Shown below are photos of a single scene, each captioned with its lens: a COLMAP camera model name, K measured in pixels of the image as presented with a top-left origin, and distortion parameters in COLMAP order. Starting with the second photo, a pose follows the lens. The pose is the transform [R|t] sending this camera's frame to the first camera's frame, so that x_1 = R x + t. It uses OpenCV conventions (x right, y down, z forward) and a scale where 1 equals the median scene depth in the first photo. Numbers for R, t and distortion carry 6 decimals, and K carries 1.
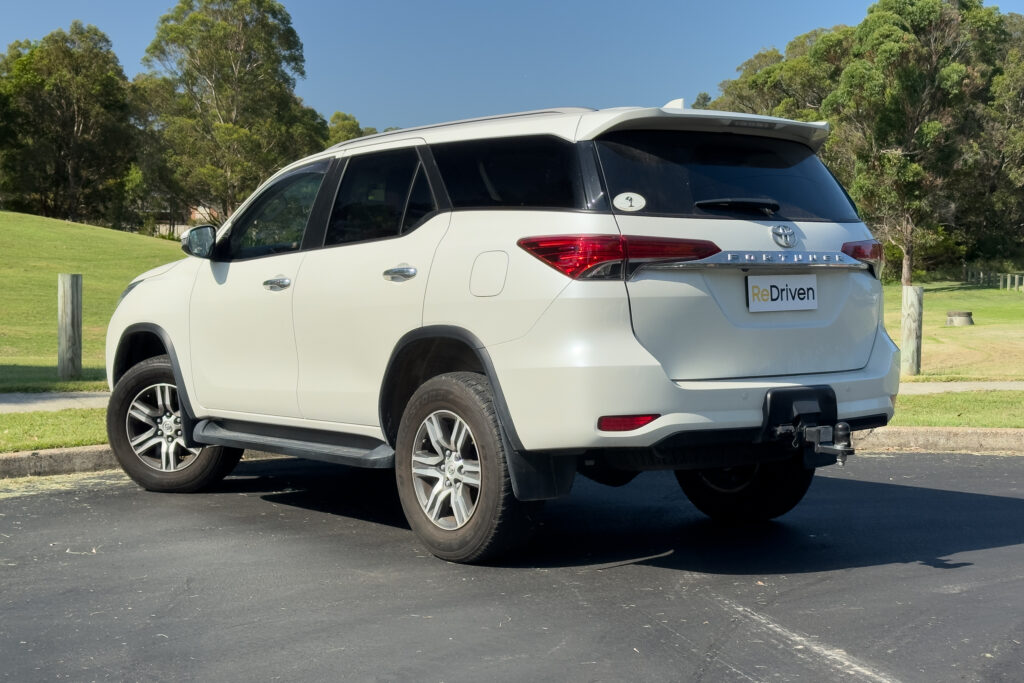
lens RADIAL K [[1414.8, 0, 512.2], [0, 1414.8, 355.9], [0, 0, 1]] dist [0.128080, -0.078520]
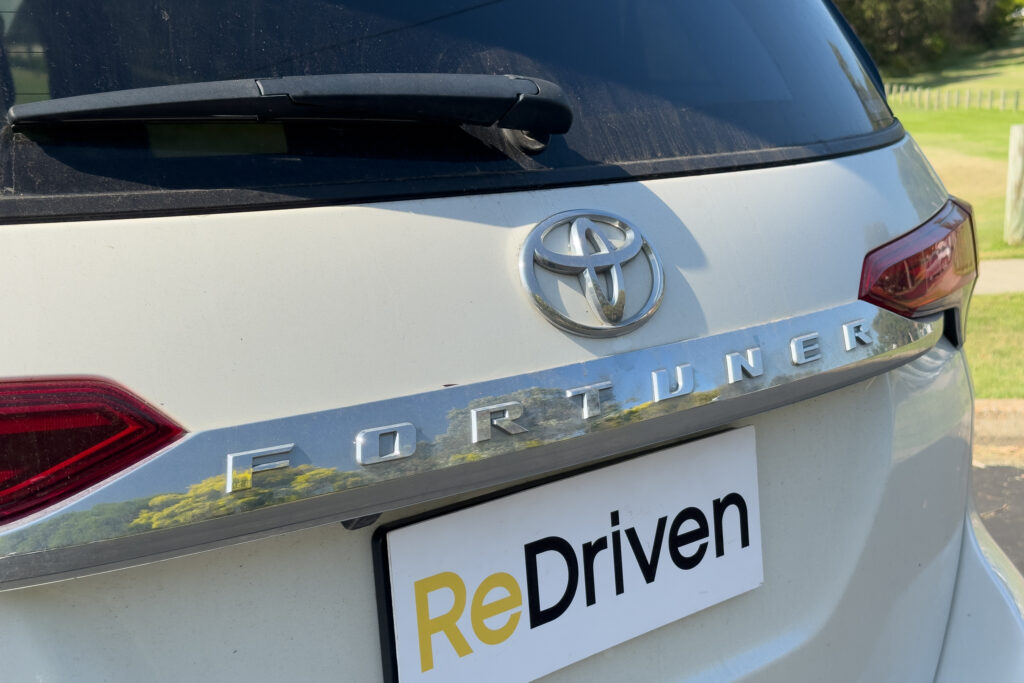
lens RADIAL K [[1414.8, 0, 512.2], [0, 1414.8, 355.9], [0, 0, 1]] dist [0.128080, -0.078520]
pose [[0.995860, -0.037661, 0.082731, 0.159016], [0.027031, 0.991656, 0.126045, -0.093897], [-0.086787, -0.123287, 0.988569, 0.787489]]
